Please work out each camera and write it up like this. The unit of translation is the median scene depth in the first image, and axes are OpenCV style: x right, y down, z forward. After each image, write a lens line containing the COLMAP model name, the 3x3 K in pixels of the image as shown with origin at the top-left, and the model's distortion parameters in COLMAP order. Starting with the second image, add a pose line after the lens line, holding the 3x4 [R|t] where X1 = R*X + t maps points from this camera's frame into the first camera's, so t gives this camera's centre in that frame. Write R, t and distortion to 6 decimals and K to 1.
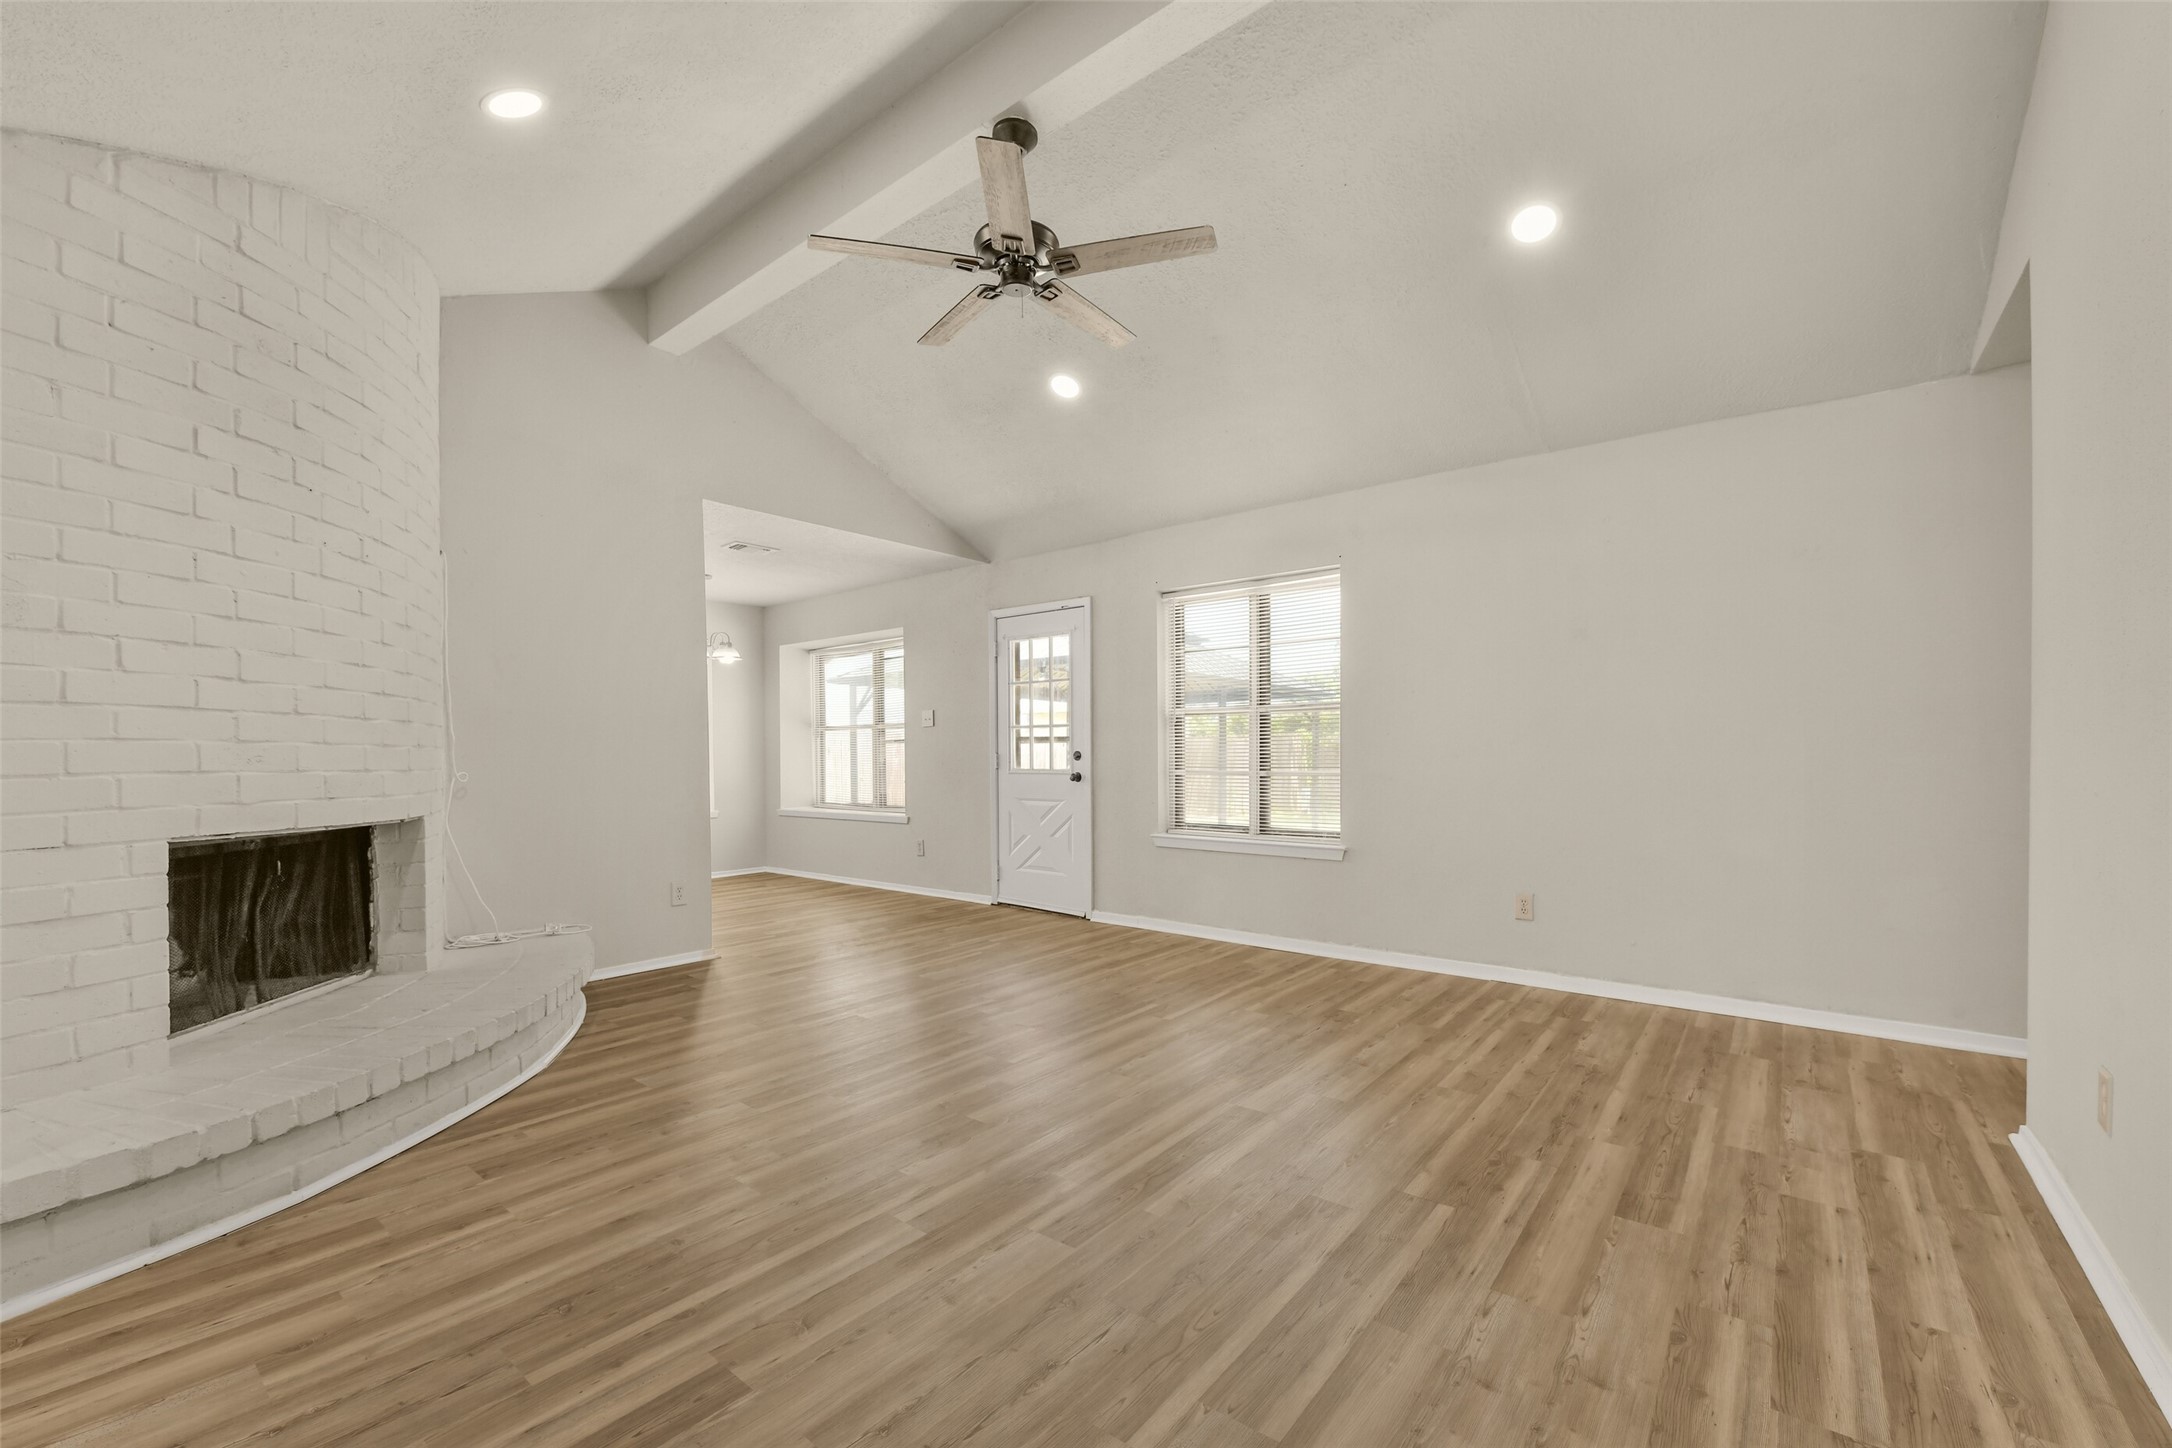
lens RADIAL K [[878.9, 0, 1097.5], [0, 878.9, 755.0], [0, 0, 1]] dist [-0.002341, -0.000542]
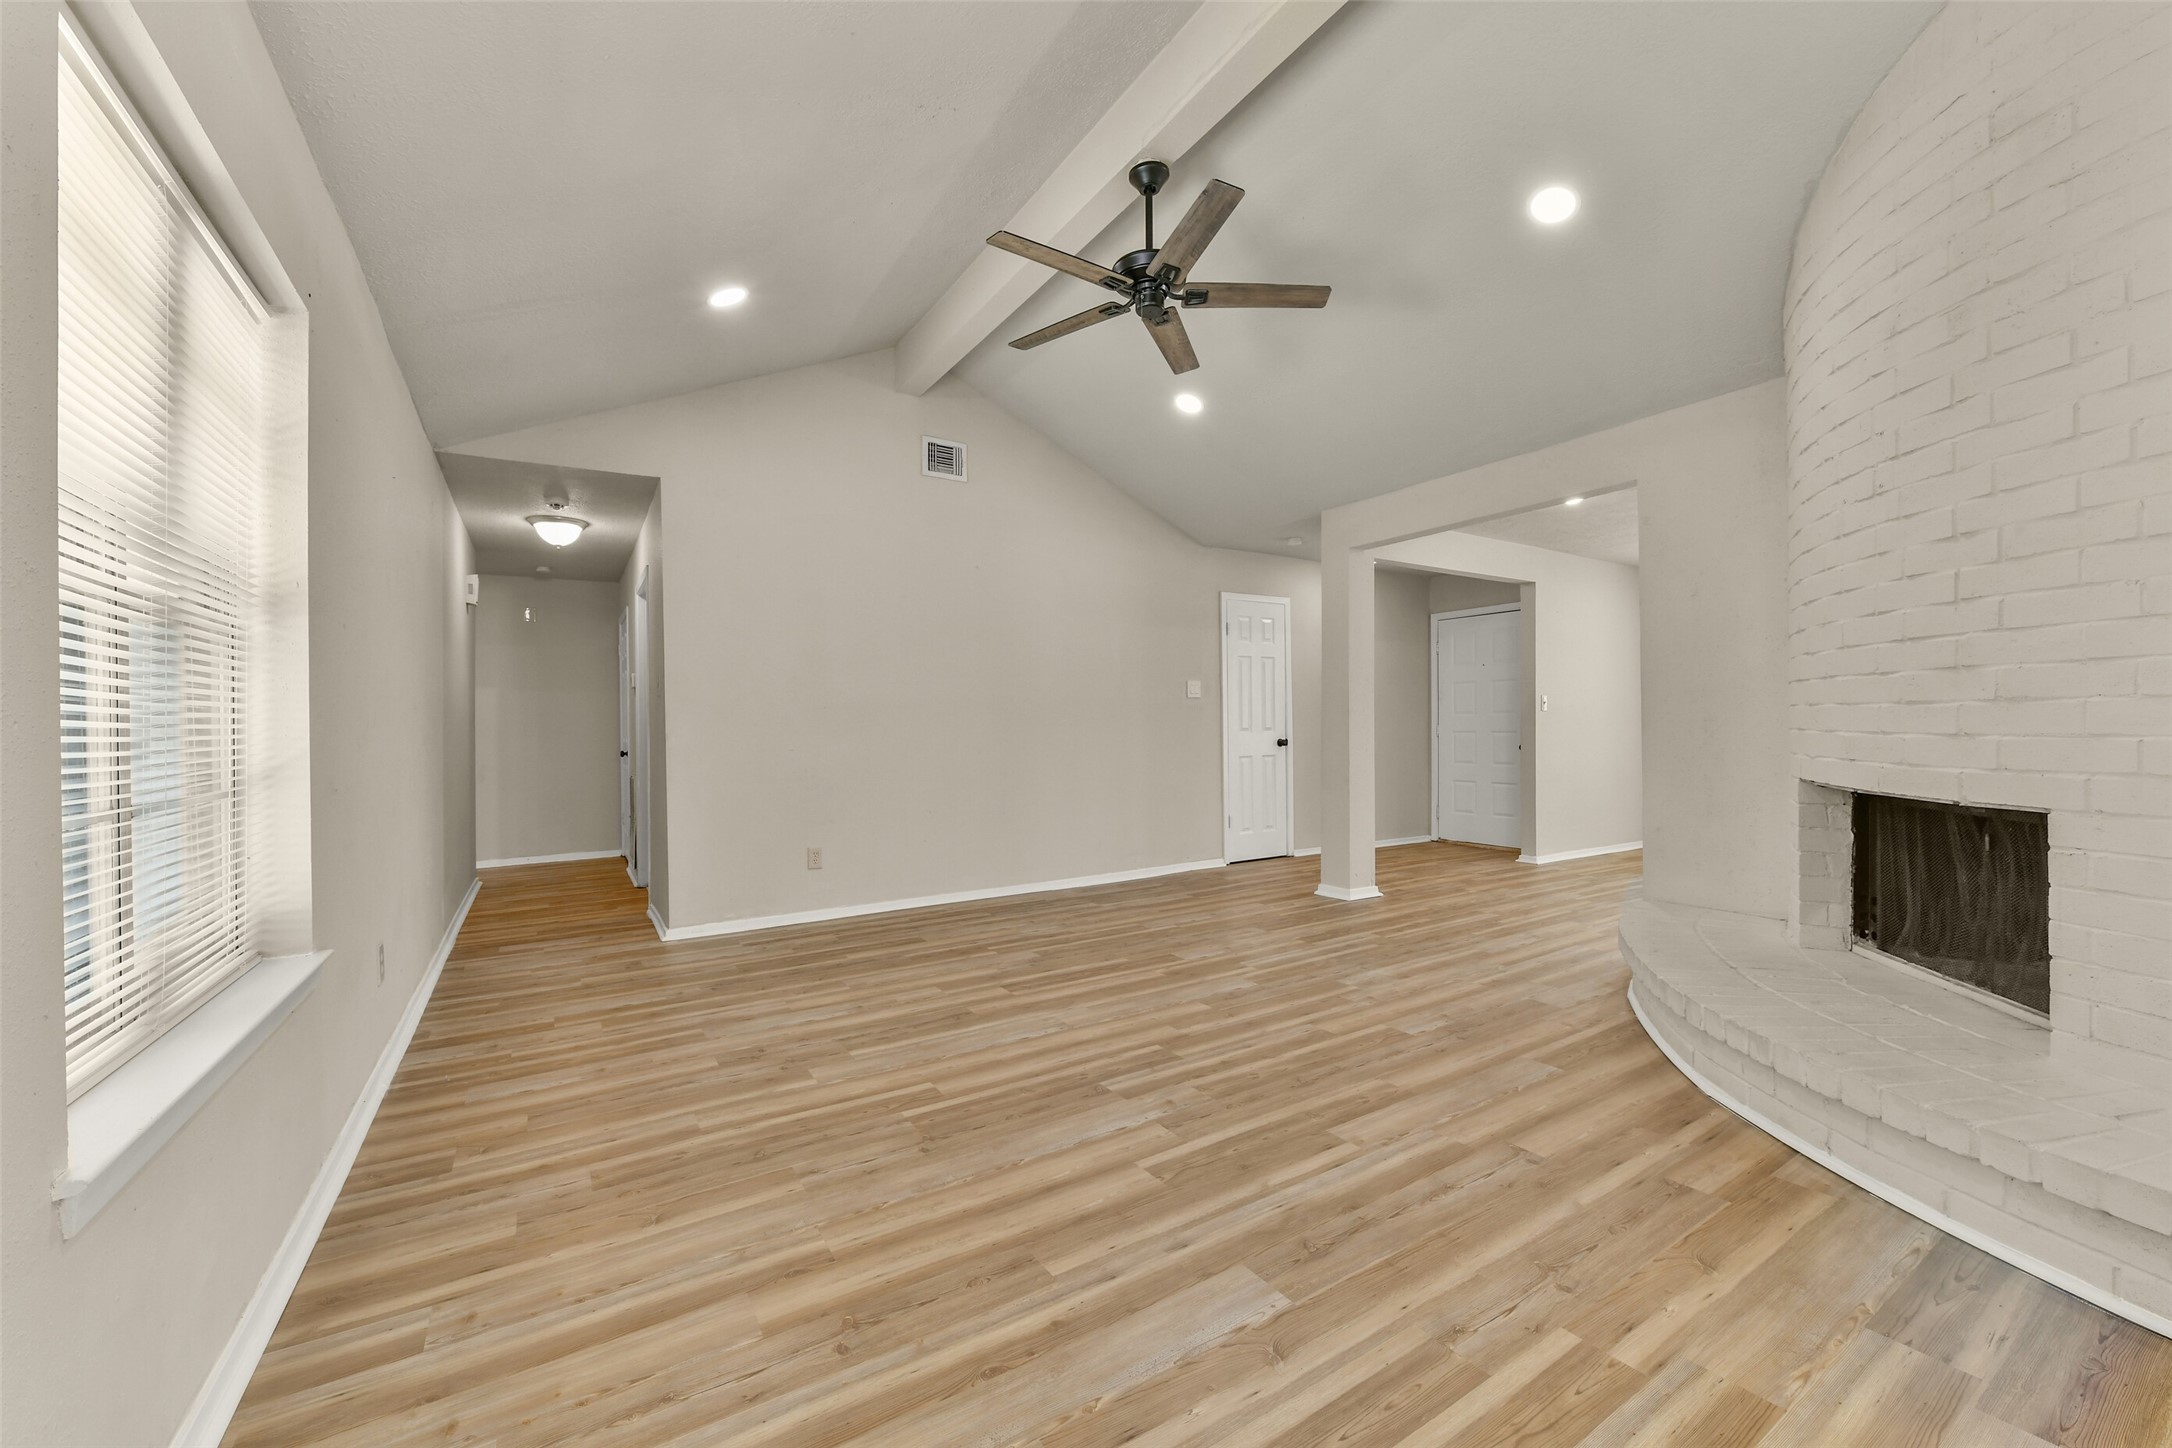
lens RADIAL K [[855.9, 0, 1085.3], [0, 855.9, 733.2], [0, 0, 1]] dist [-0.001334, -0.000110]
pose [[-0.941310, 0.015901, 0.337169, -0.294885], [0.018415, 0.999821, 0.004259, -0.000348], [-0.337041, 0.010218, -0.941435, 1.635777]]
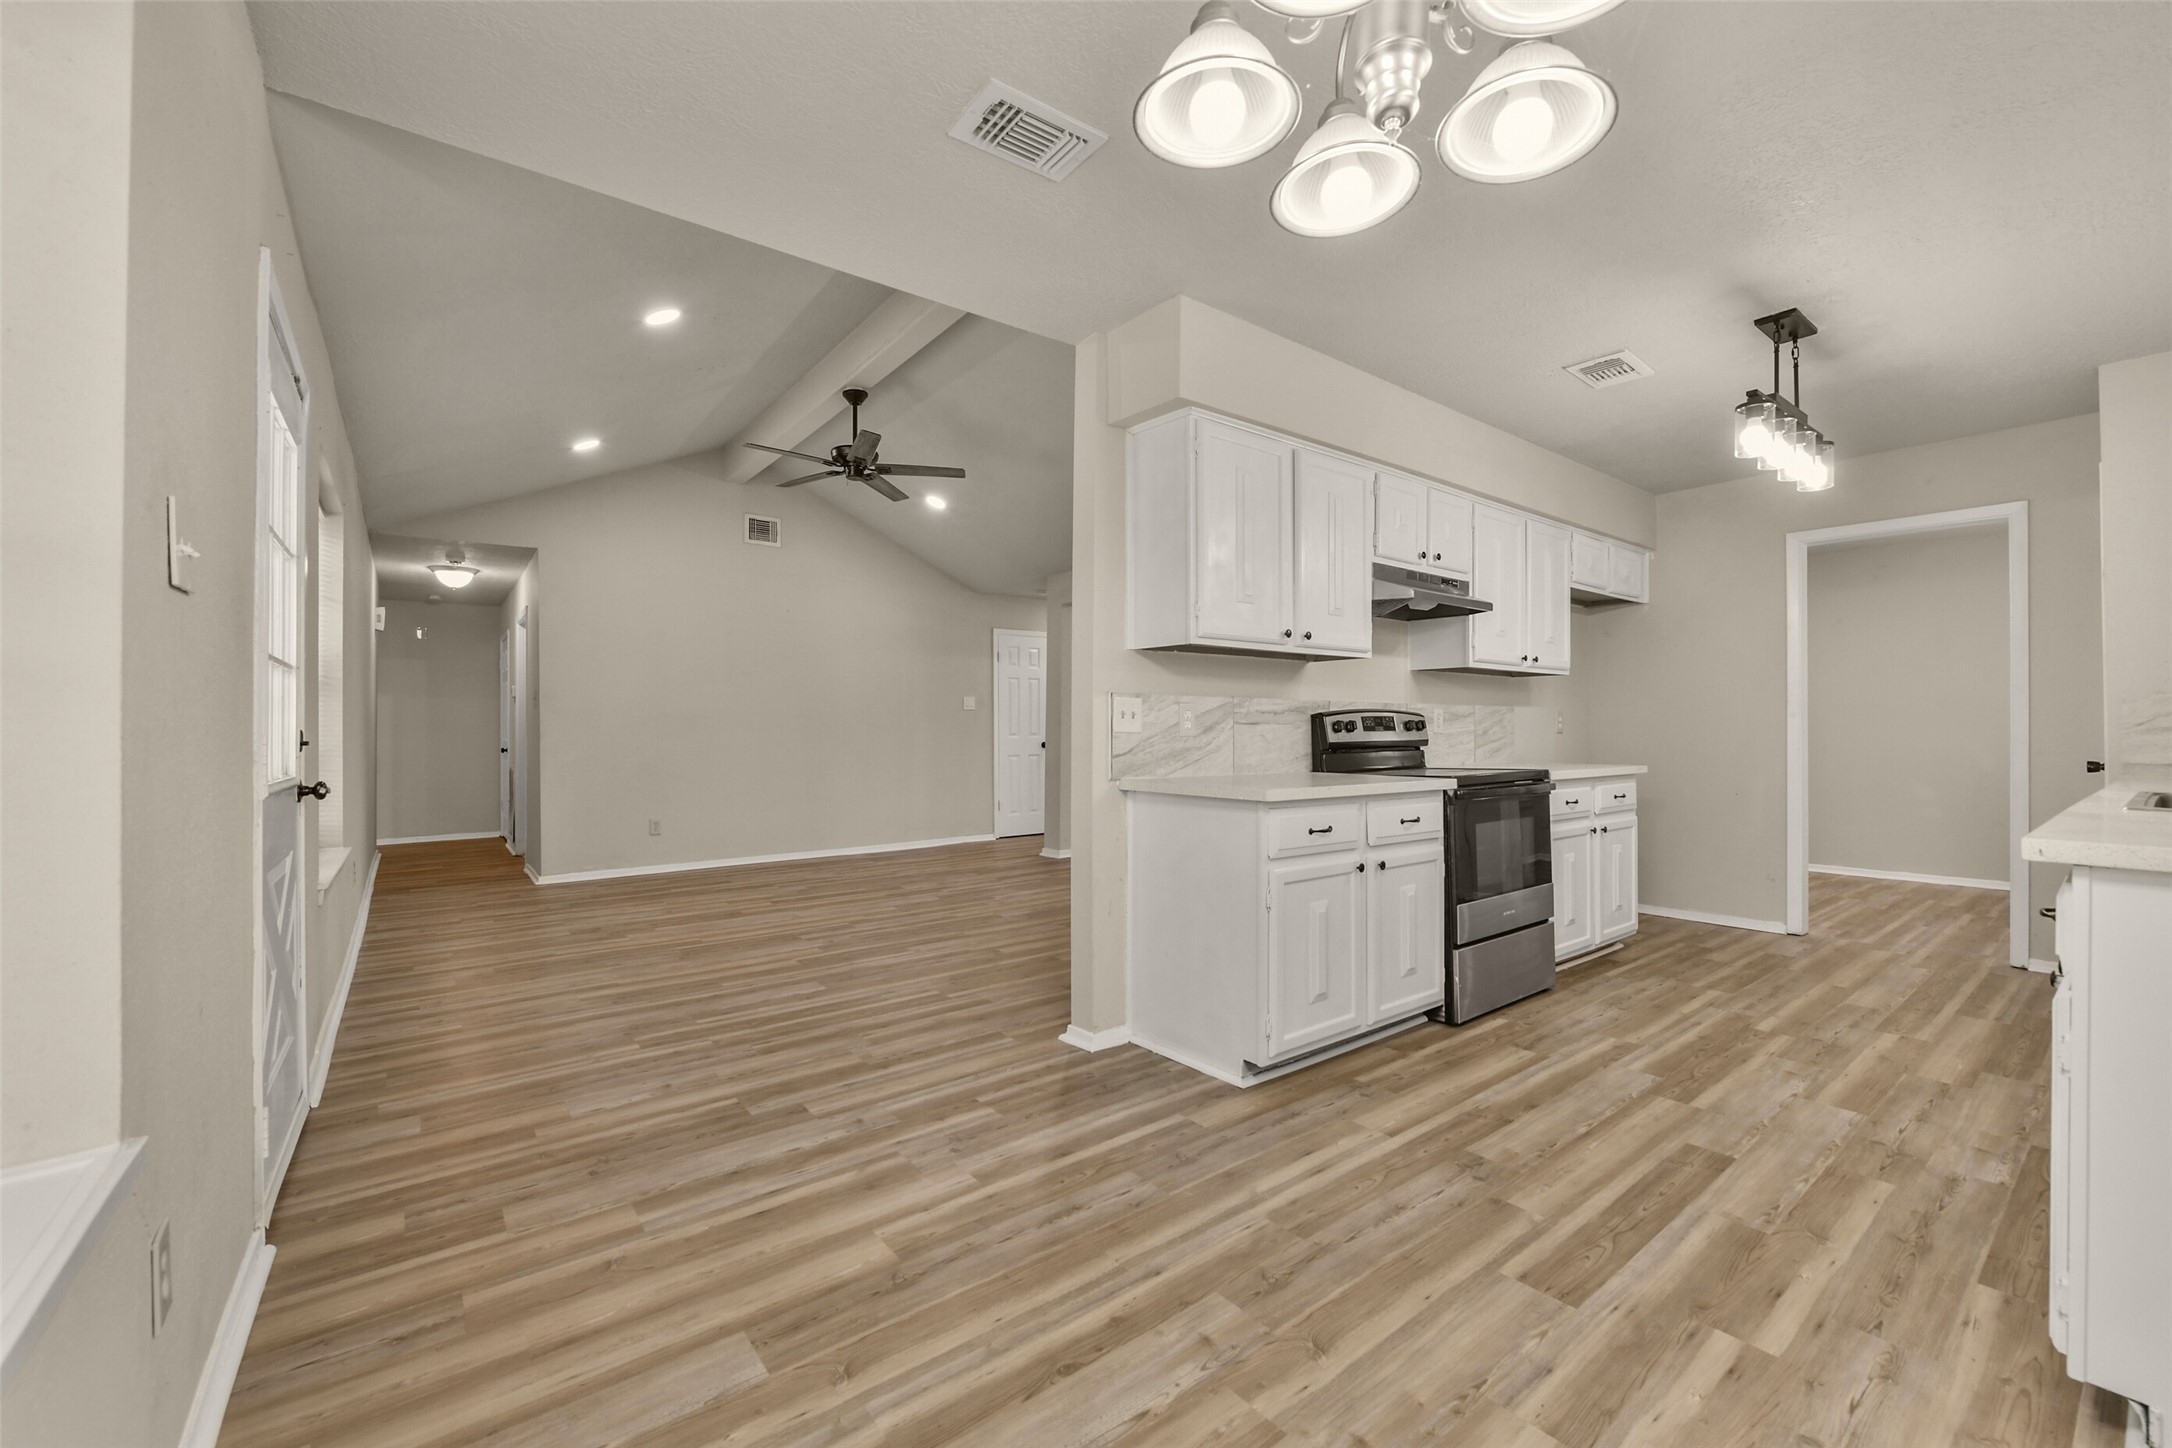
lens RADIAL K [[876.7, 0, 1088.7], [0, 876.7, 732.9], [0, 0, 1]] dist [-0.009340, -0.000608]
pose [[-0.970997, 0.009774, 0.238890, -0.787724], [0.010353, 0.999946, 0.001166, 0.000722], [-0.238866, 0.003606, -0.971046, 2.107094]]
